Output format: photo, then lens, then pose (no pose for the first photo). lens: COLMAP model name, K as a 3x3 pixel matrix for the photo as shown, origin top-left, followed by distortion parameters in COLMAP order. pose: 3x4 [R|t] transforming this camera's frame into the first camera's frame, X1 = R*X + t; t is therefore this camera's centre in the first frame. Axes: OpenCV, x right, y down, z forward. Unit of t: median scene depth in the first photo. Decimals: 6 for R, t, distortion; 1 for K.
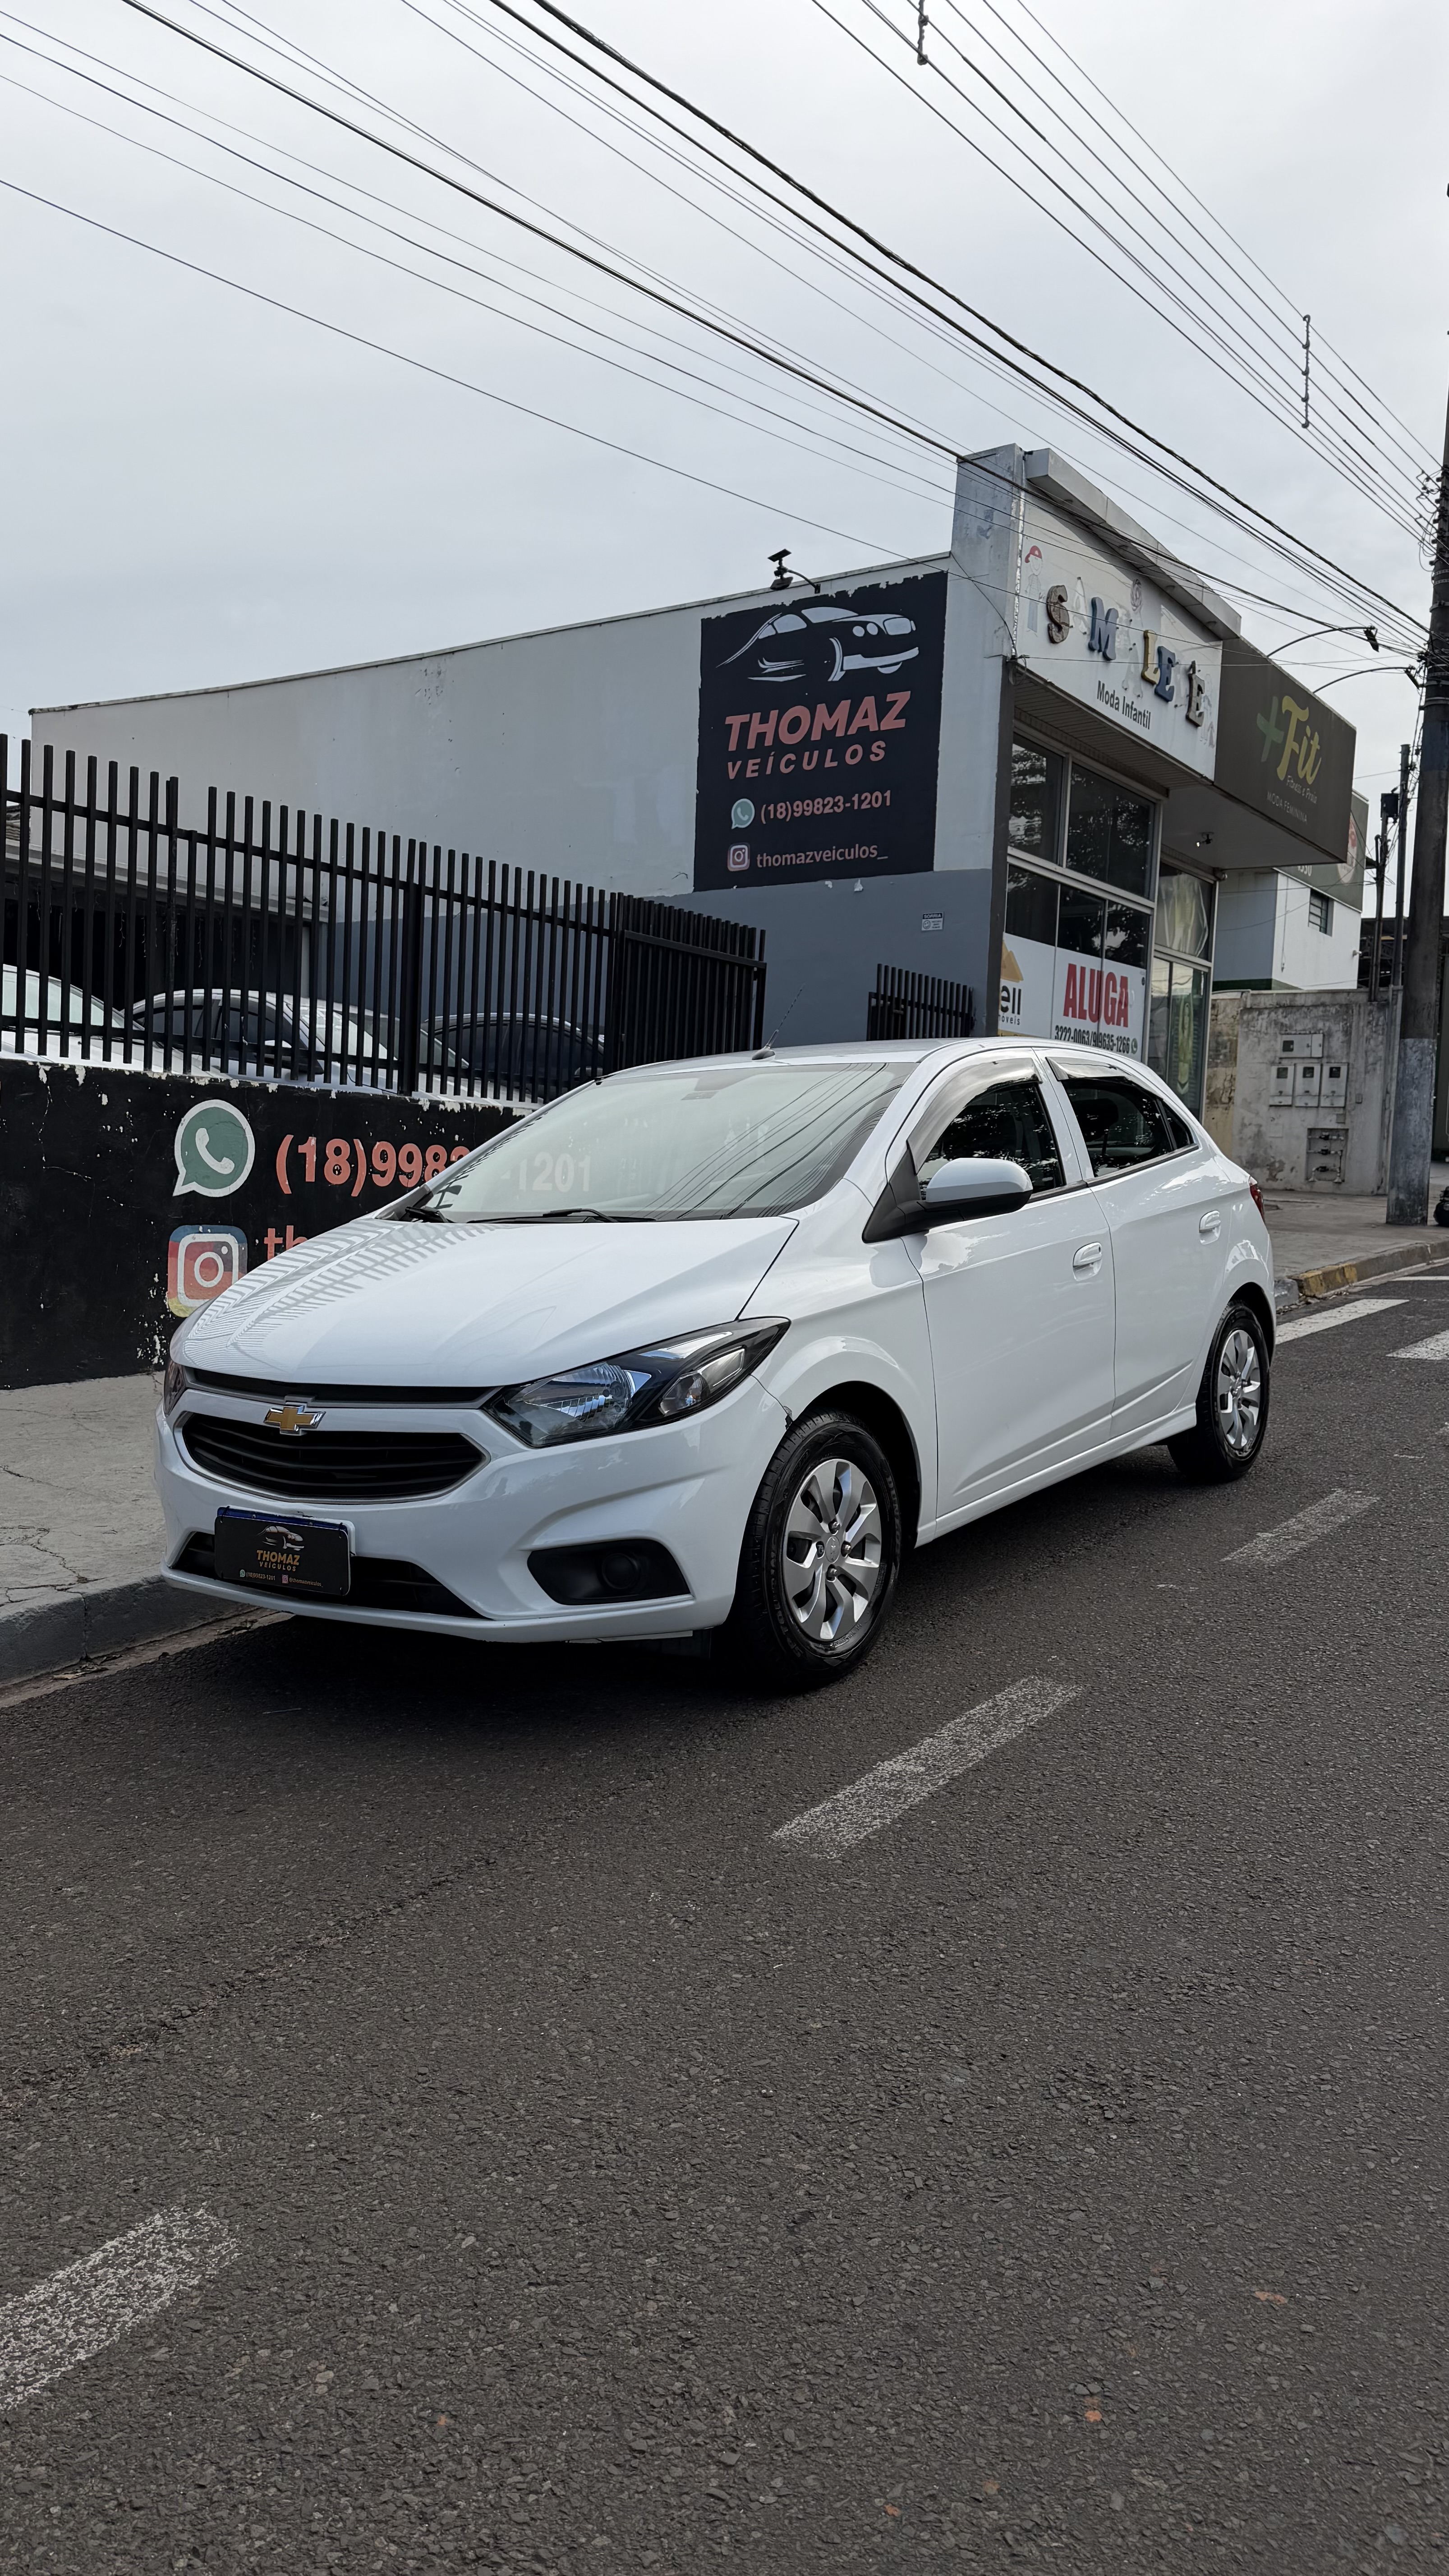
lens RADIAL K [[1790.4, 0, 740.8], [0, 1790.4, 1294.9], [0, 0, 1]] dist [0.179697, -0.343548]
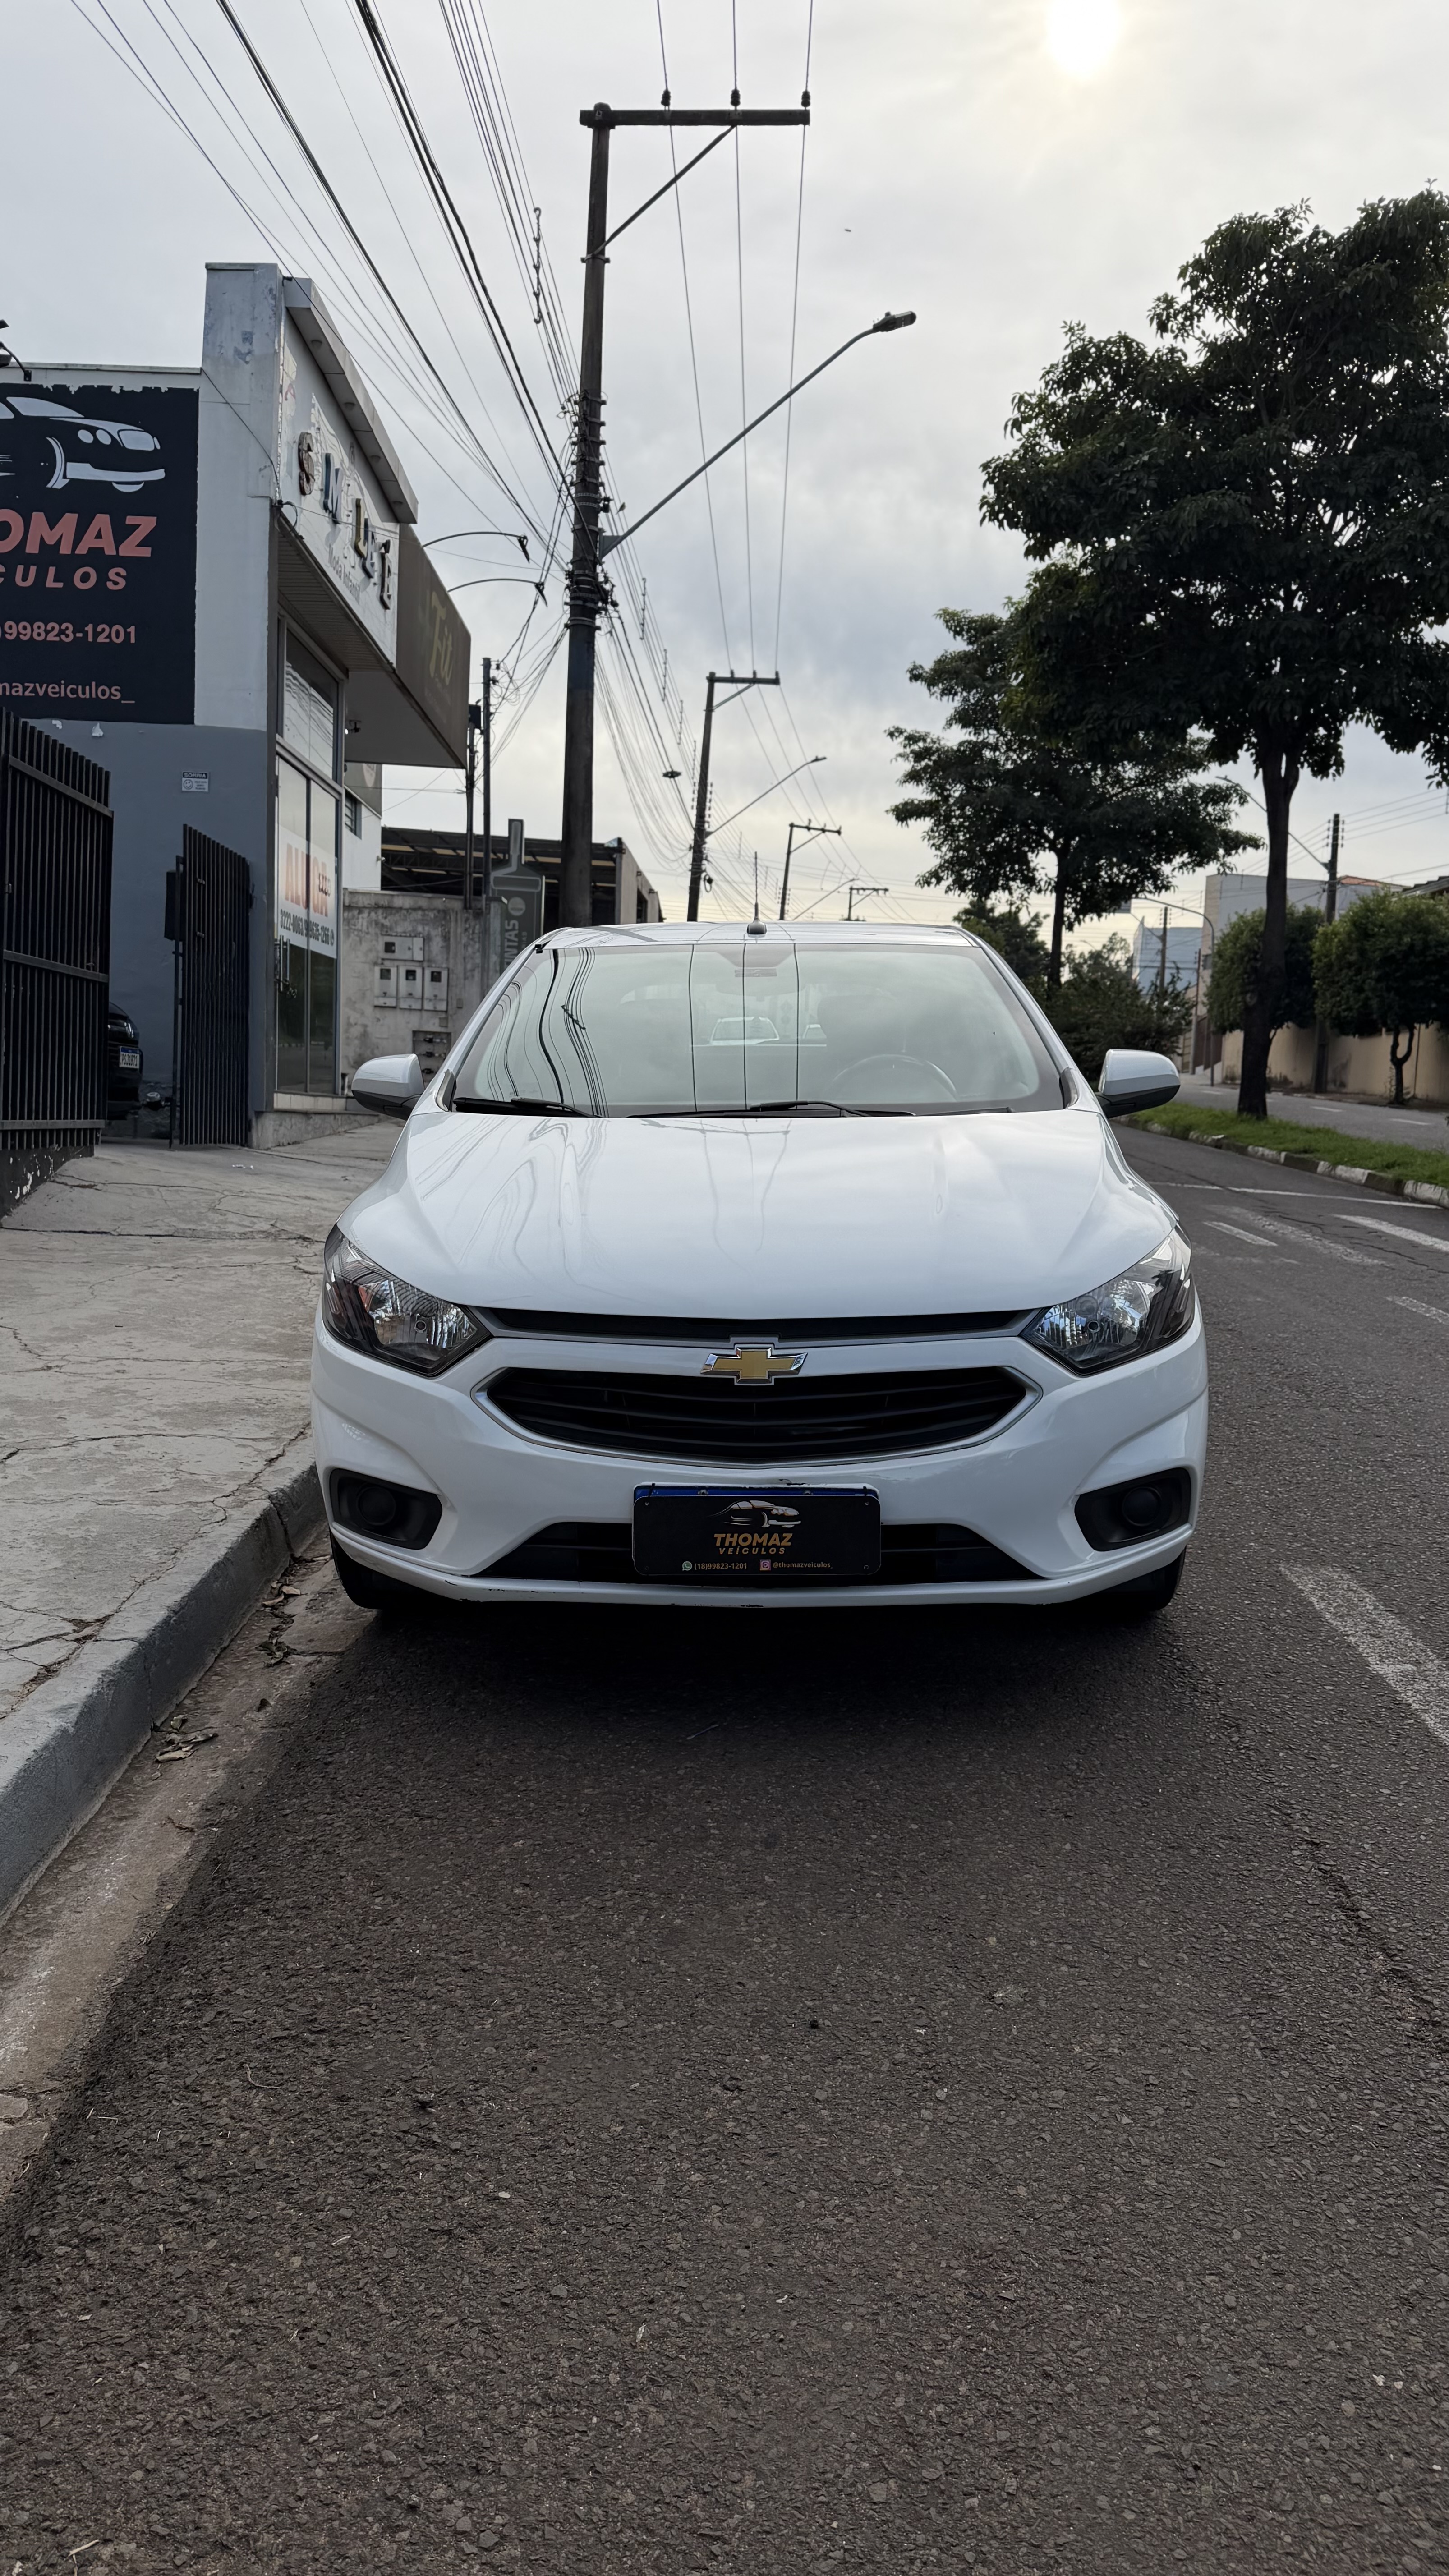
lens RADIAL K [[1811.1, 0, 724.5], [0, 1811.1, 1288.0], [0, 0, 1]] dist [0.065304, -0.086236]
pose [[0.832921, -0.049534, 0.551171, -0.180079], [0.022207, 0.998175, 0.056148, -0.002319], [-0.552947, -0.034527, 0.832501, 0.091983]]
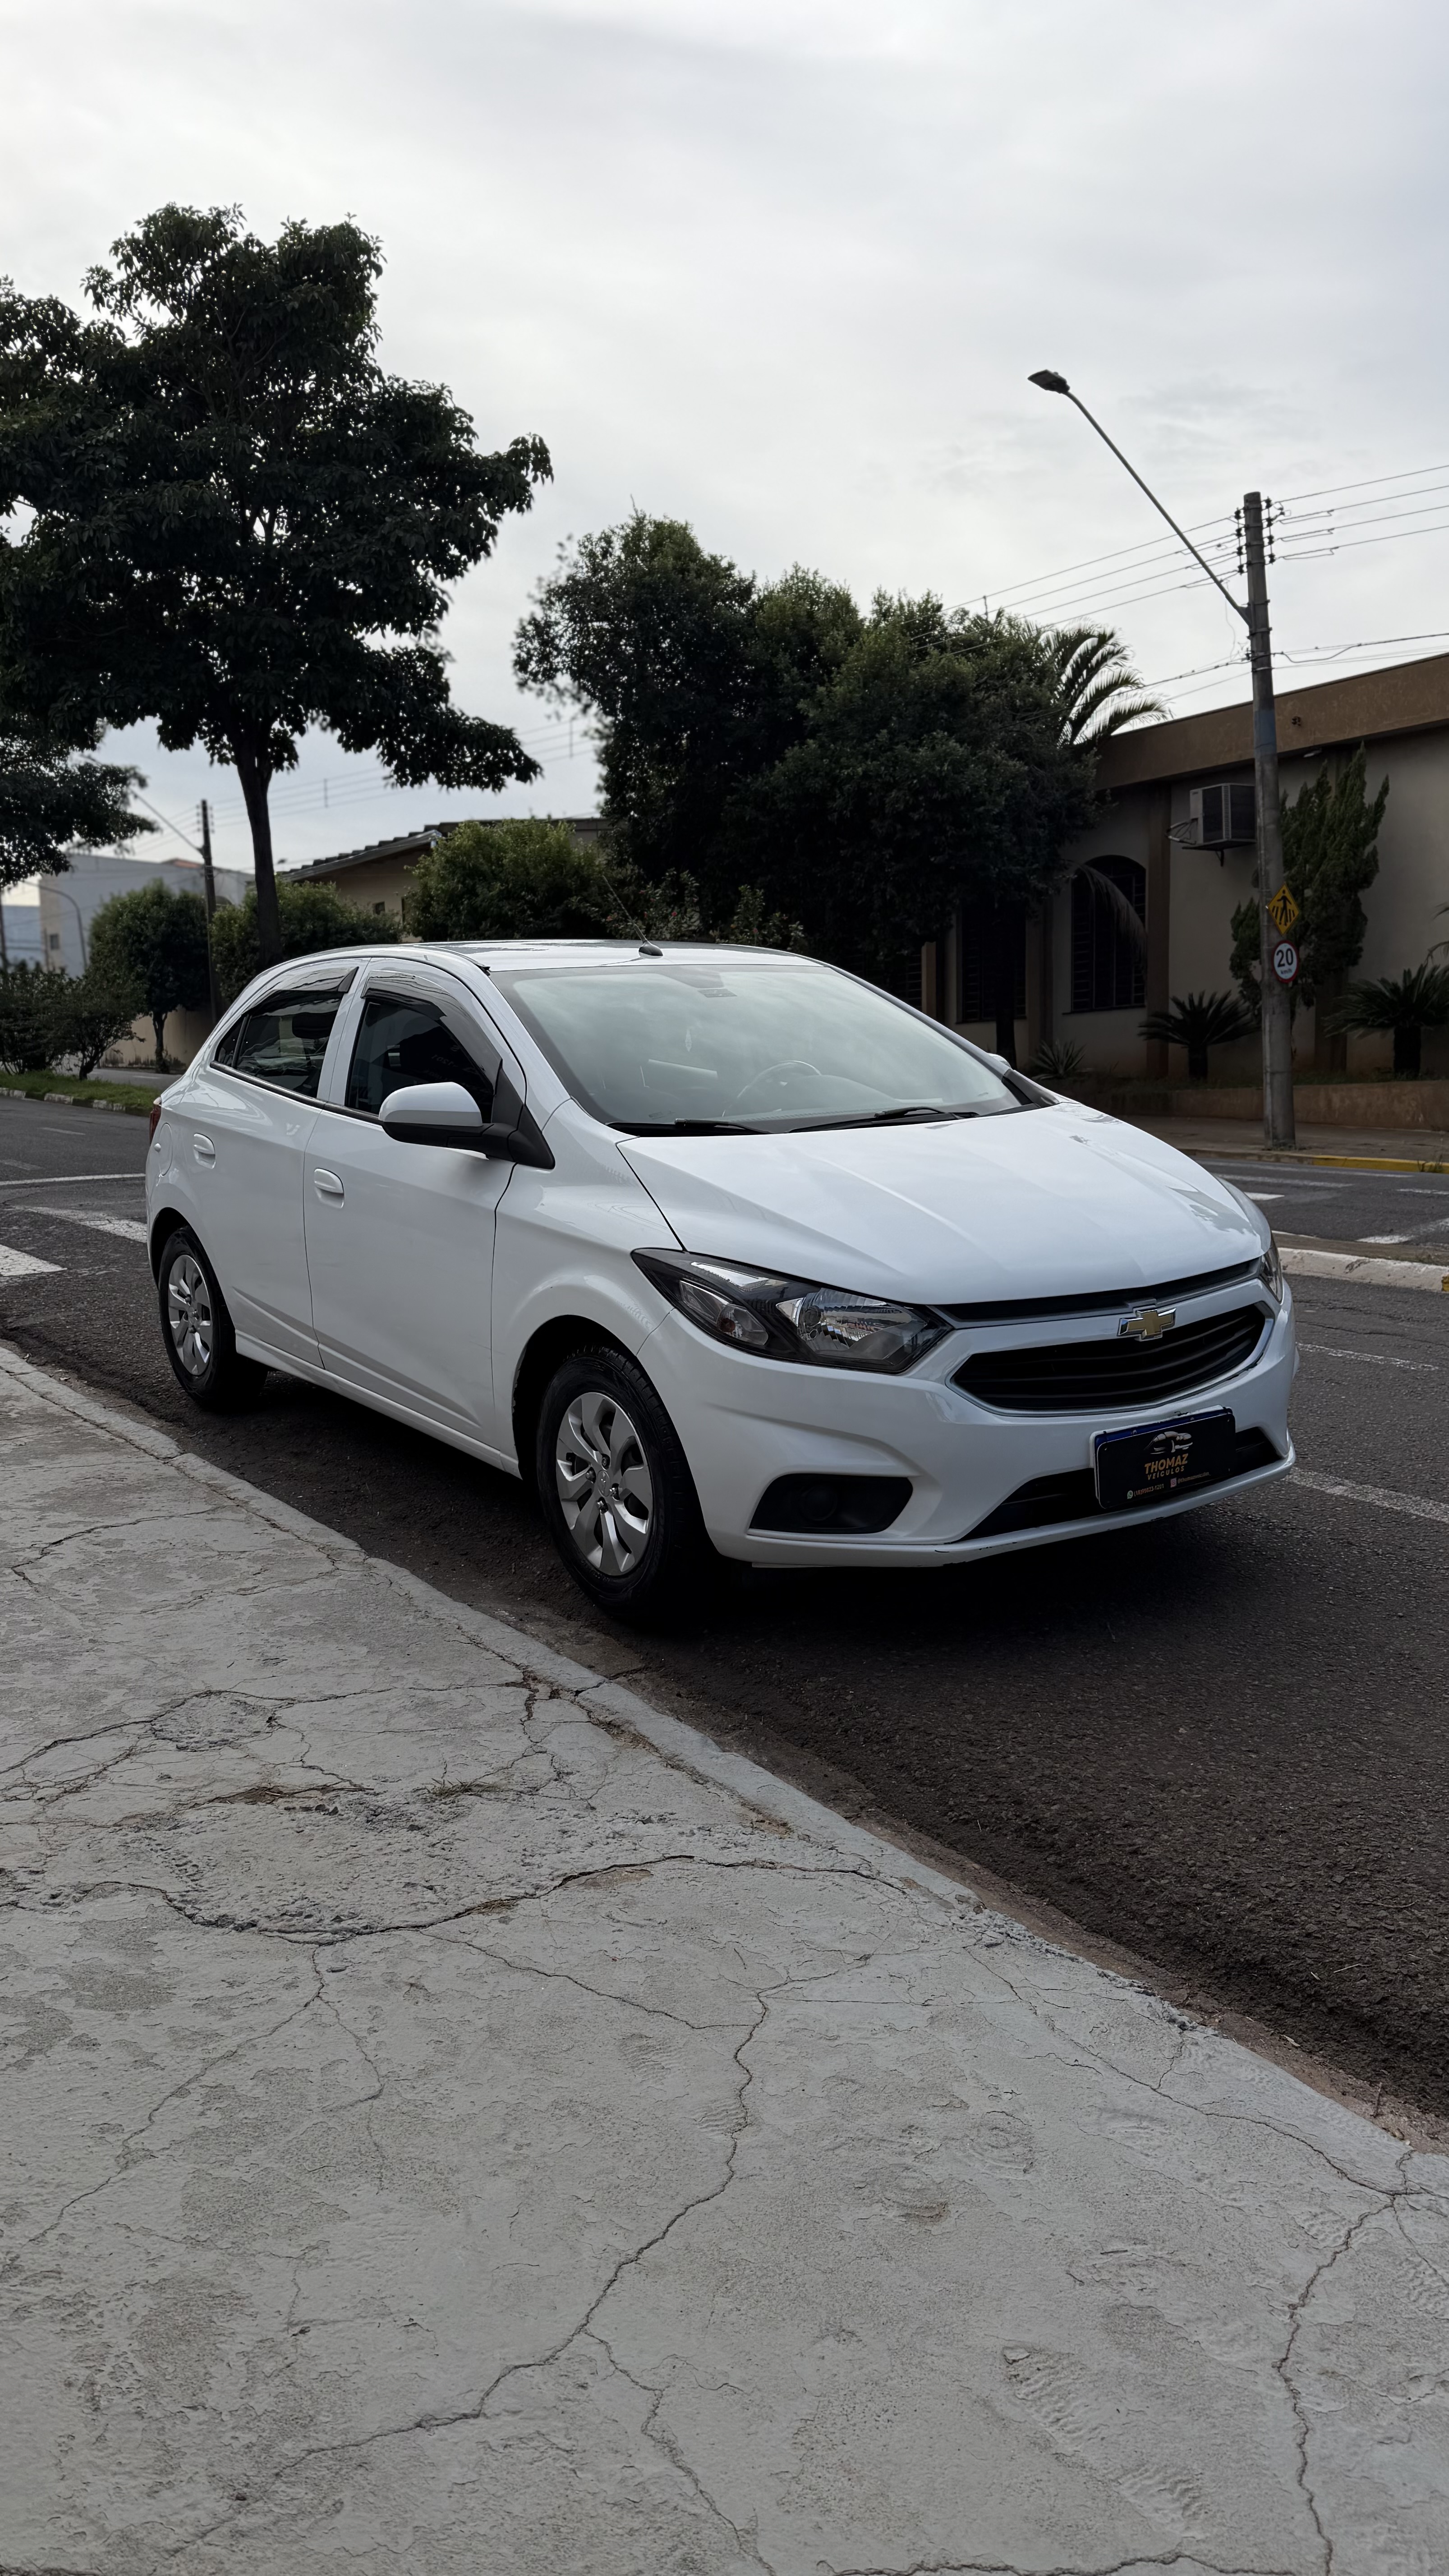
lens RADIAL K [[1811.1, 0, 724.5], [0, 1811.1, 1288.0], [0, 0, 1]] dist [0.065304, -0.086236]
pose [[0.342440, -0.127591, 0.930836, -0.318272], [0.088796, 0.990696, 0.103130, -0.017936], [-0.935334, 0.047339, 0.350583, 0.227151]]
